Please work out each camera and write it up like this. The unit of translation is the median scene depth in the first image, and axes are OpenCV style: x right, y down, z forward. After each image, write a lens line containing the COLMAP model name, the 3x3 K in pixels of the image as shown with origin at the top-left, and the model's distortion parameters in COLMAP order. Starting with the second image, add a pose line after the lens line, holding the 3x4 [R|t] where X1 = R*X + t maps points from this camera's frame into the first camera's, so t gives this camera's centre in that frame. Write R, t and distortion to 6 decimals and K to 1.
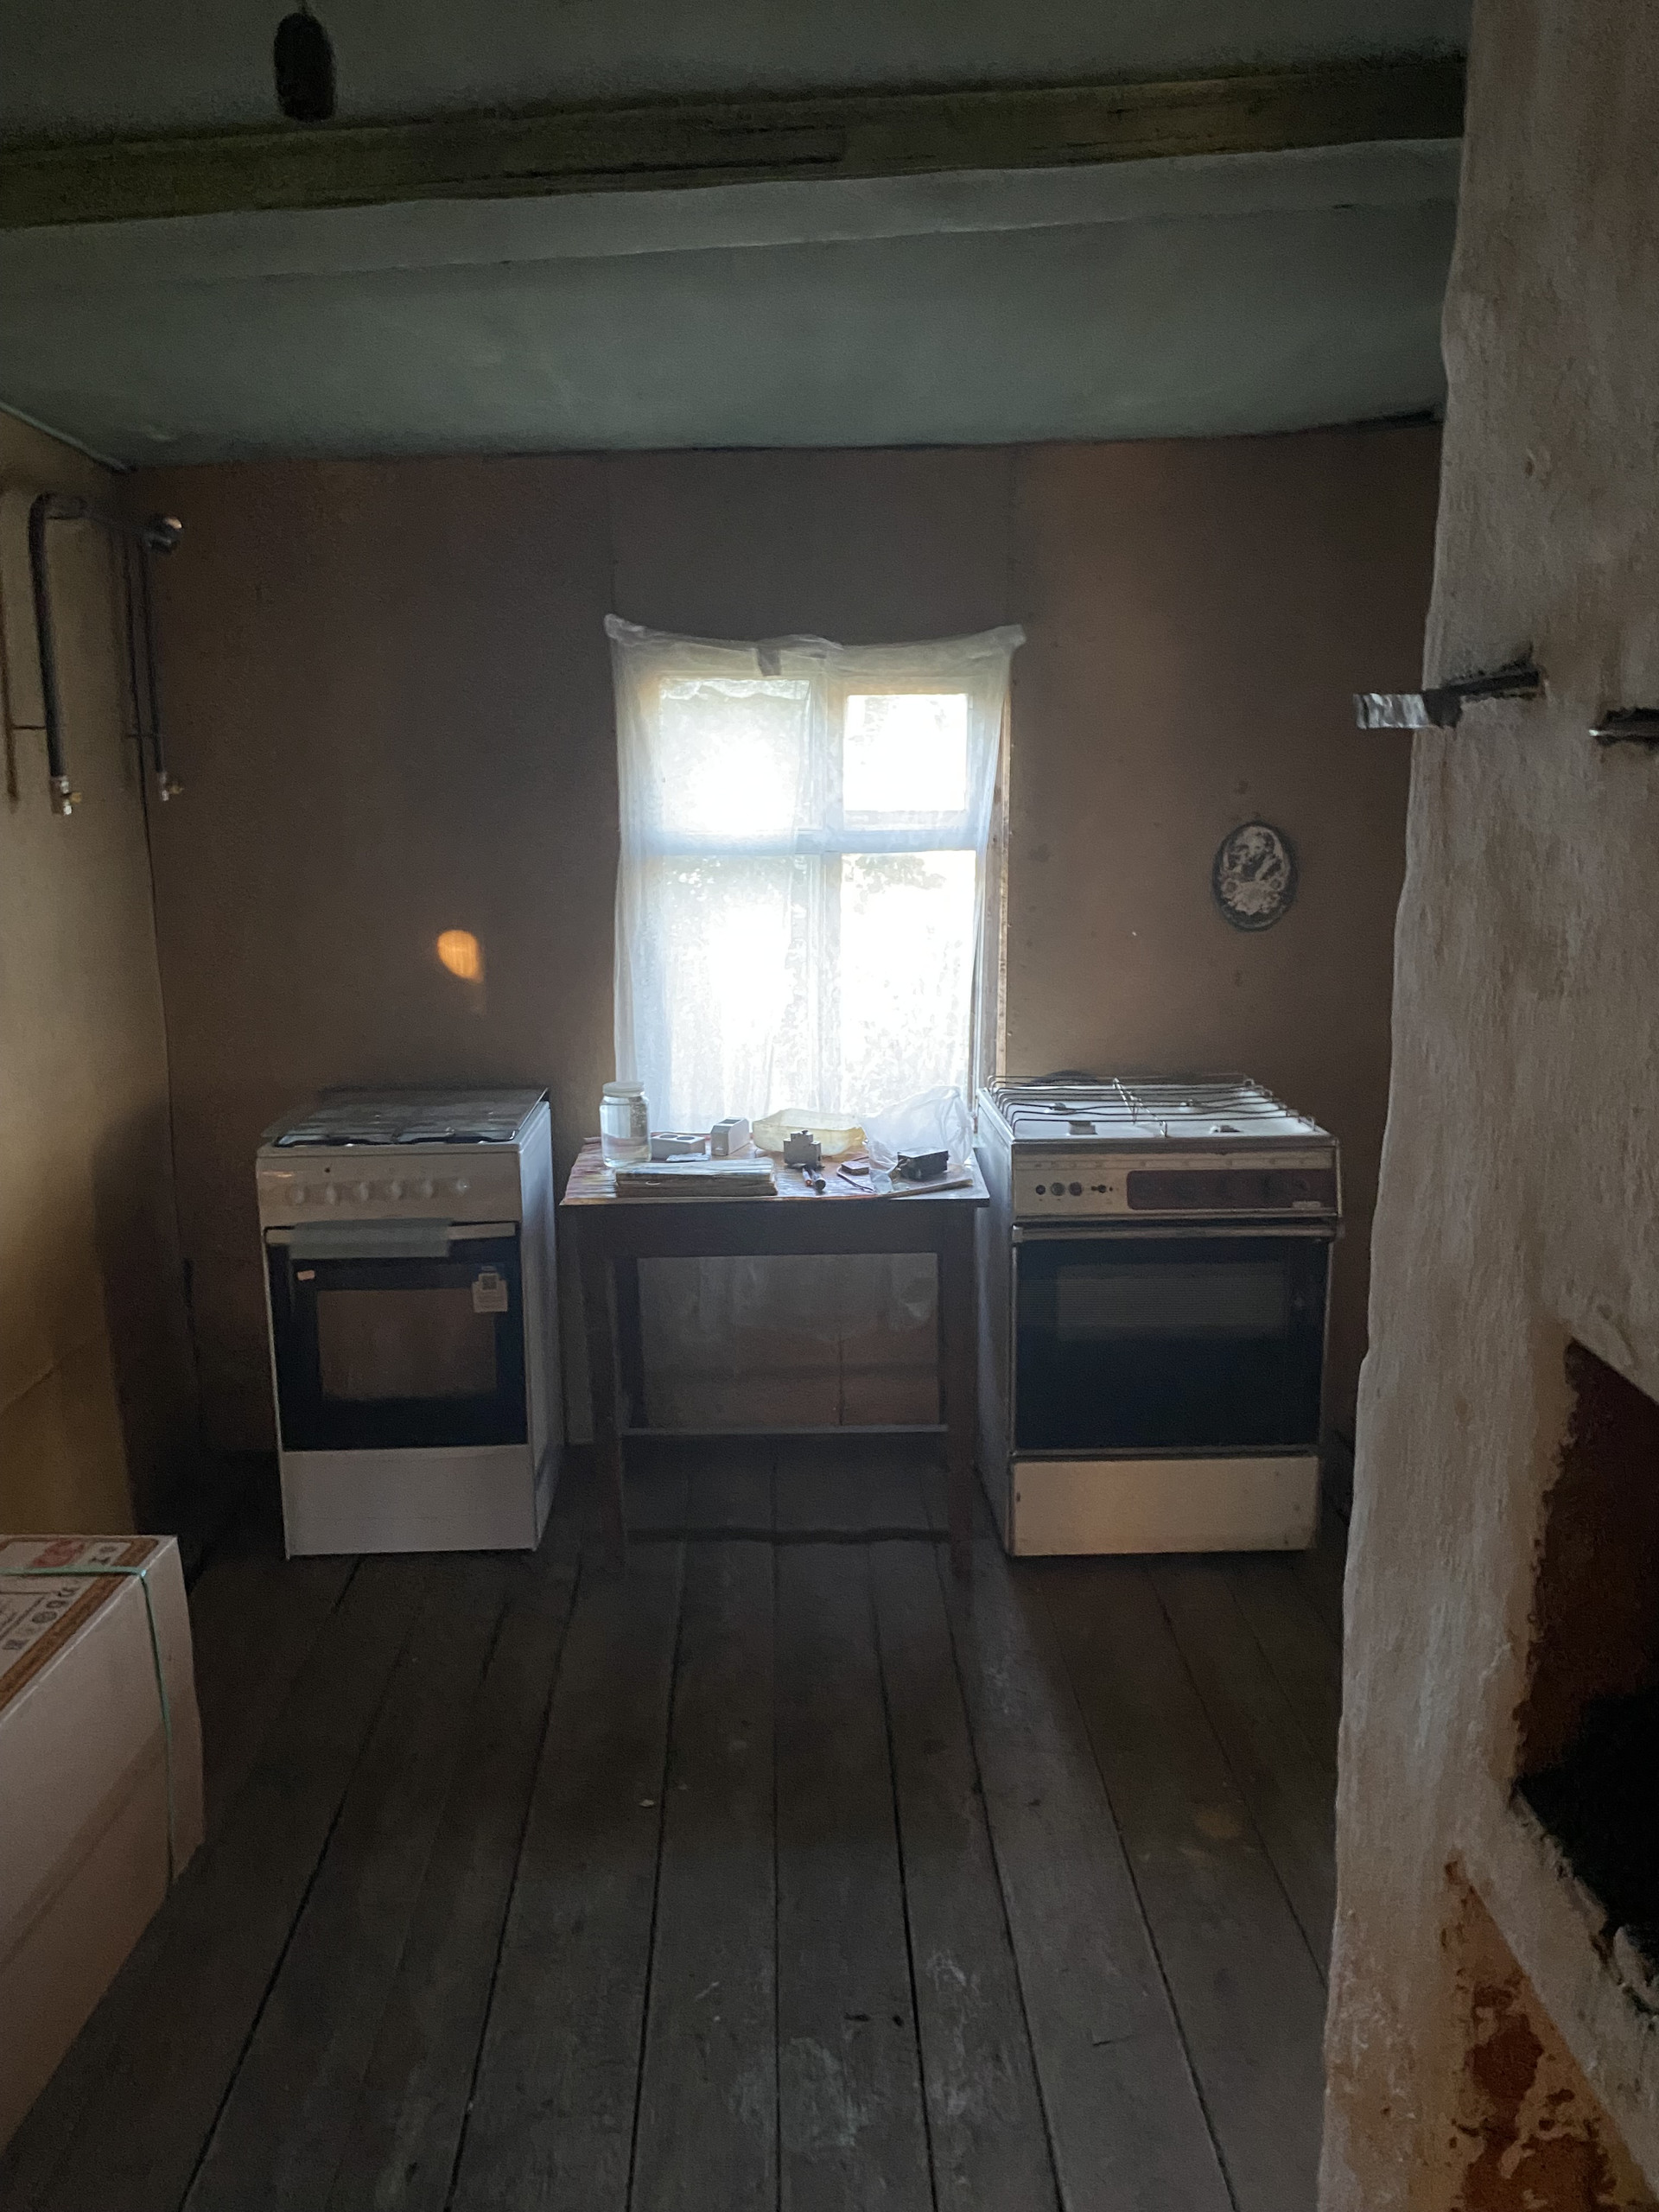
lens RADIAL K [[1715.0, 0, 825.7], [0, 1715.0, 1082.0], [0, 0, 1]] dist [0.016847, -0.016333]
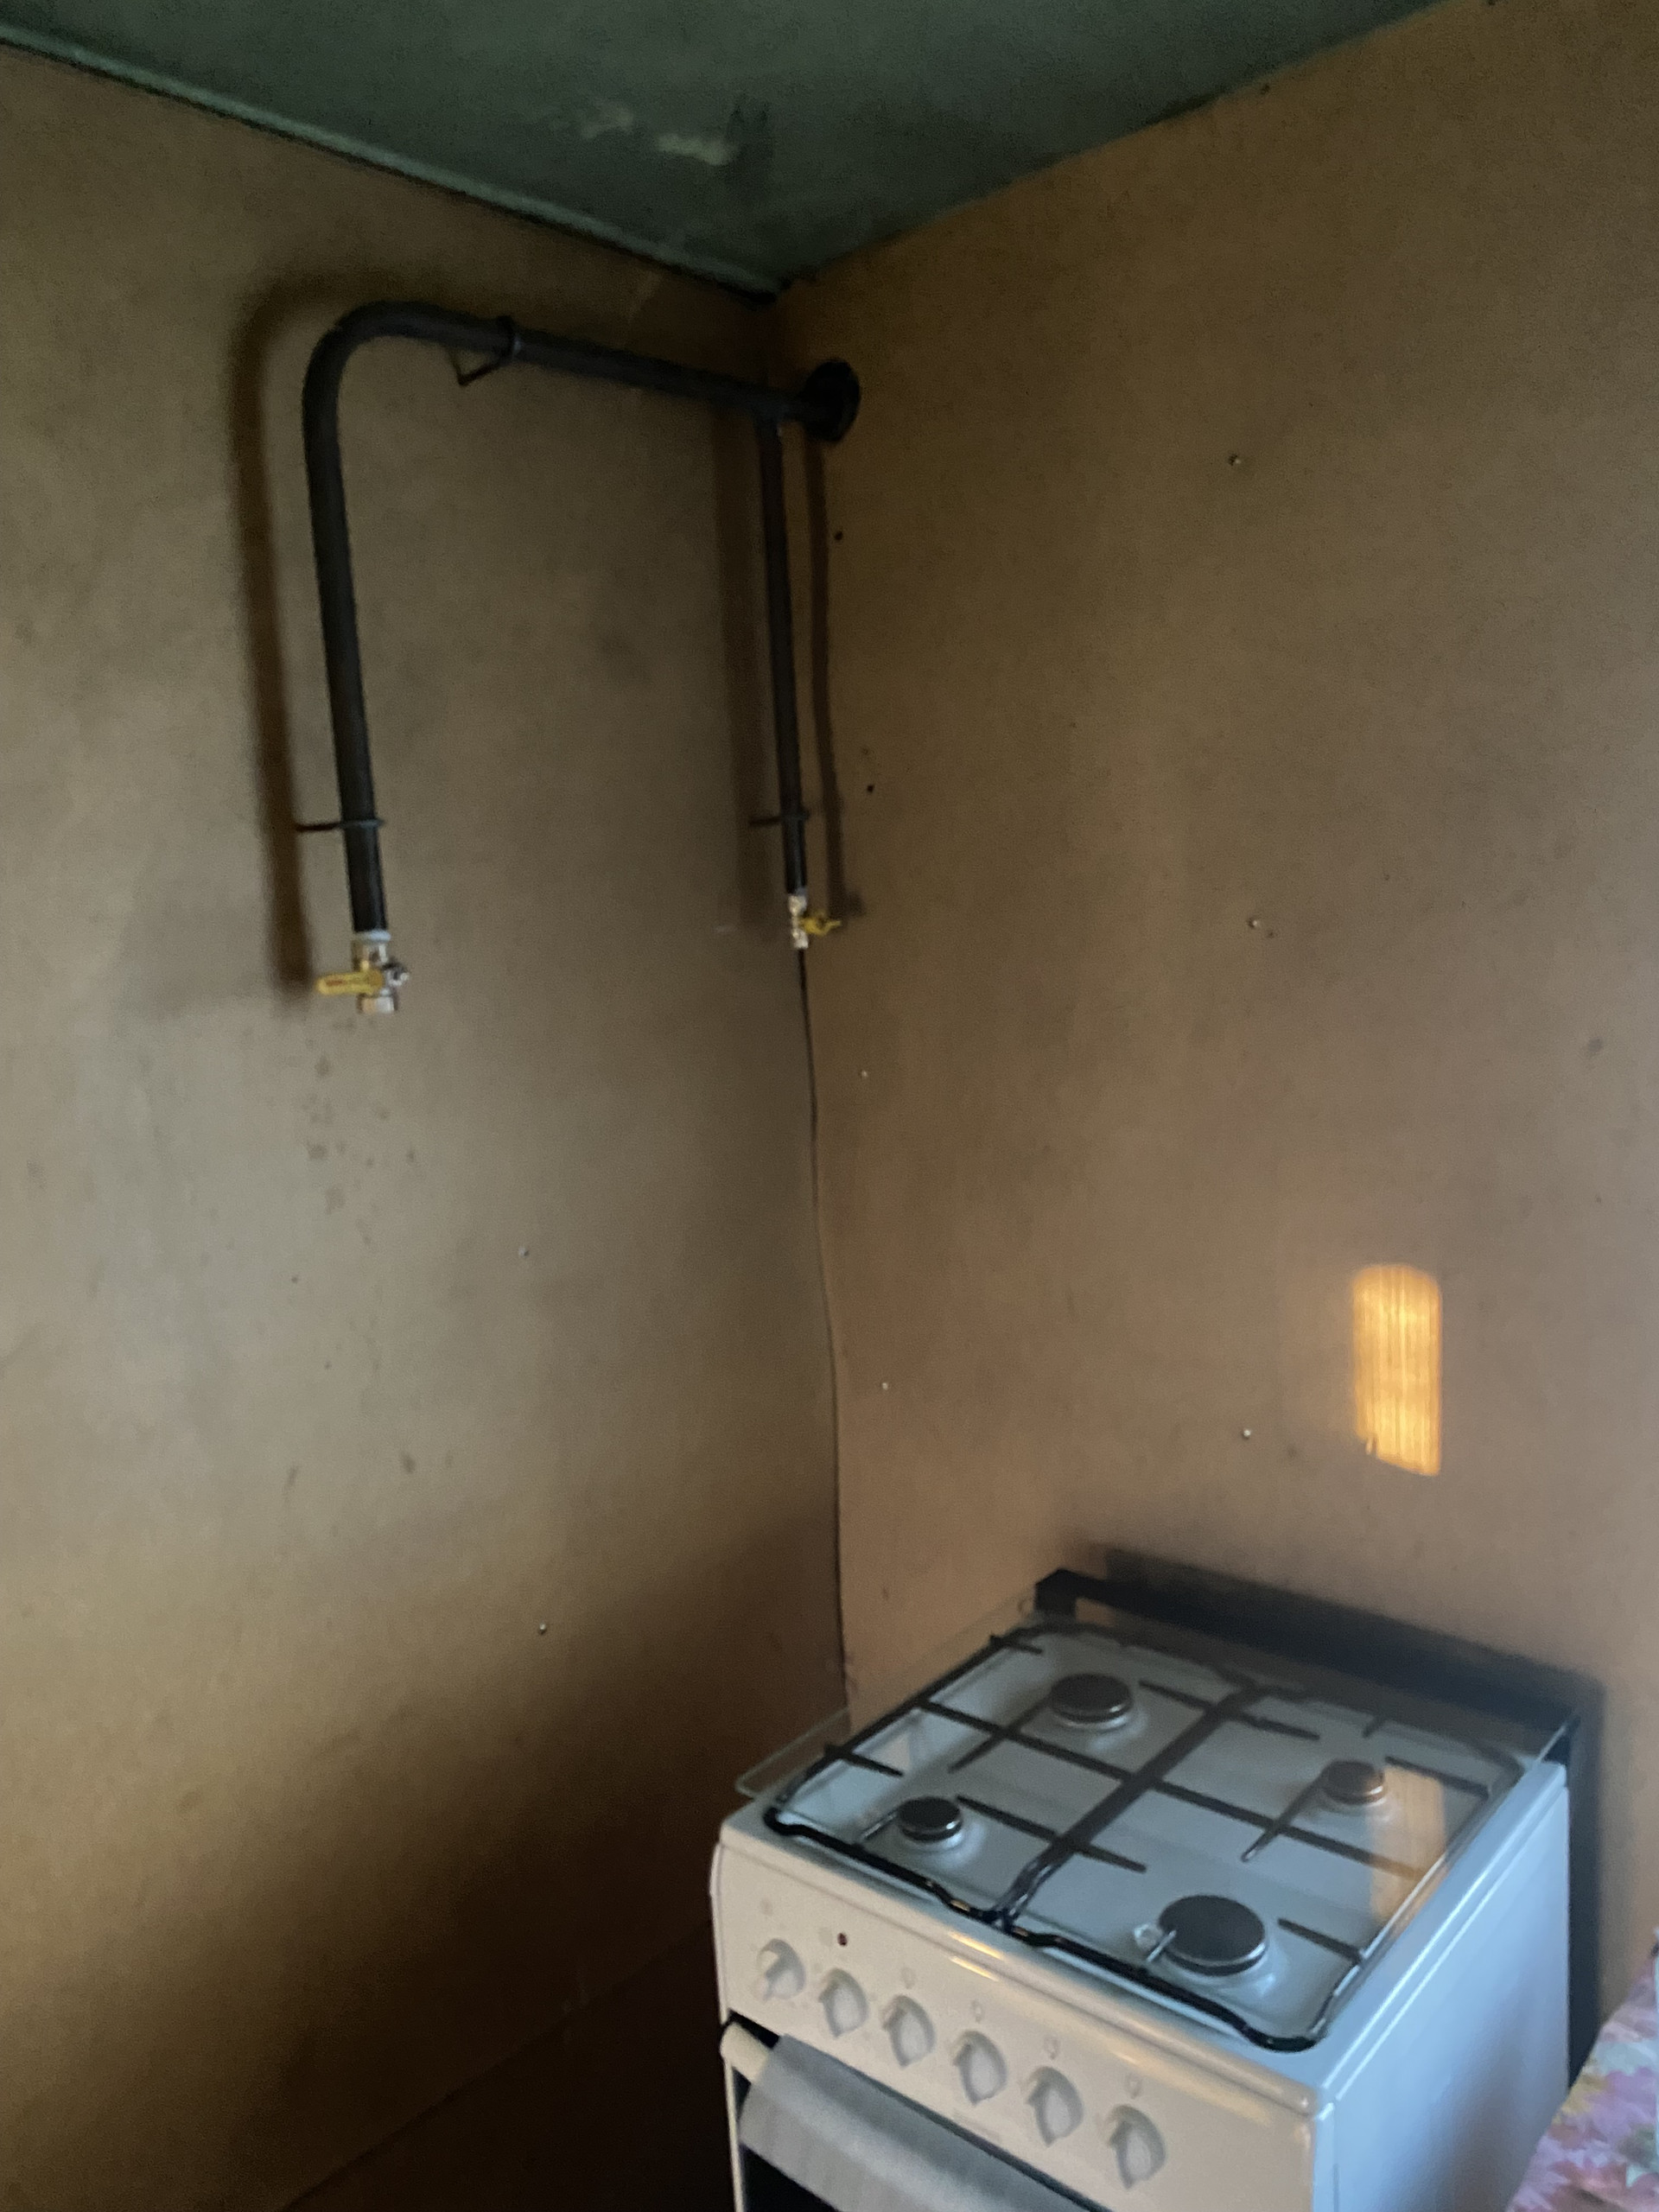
lens RADIAL K [[1715.0, 0, 825.7], [0, 1715.0, 1082.0], [0, 0, 1]] dist [0.016847, -0.016333]
pose [[0.746860, 0.068370, -0.661457, -0.052017], [-0.082812, 0.996520, 0.009499, -0.142509], [0.659805, 0.047682, 0.749923, 0.693590]]
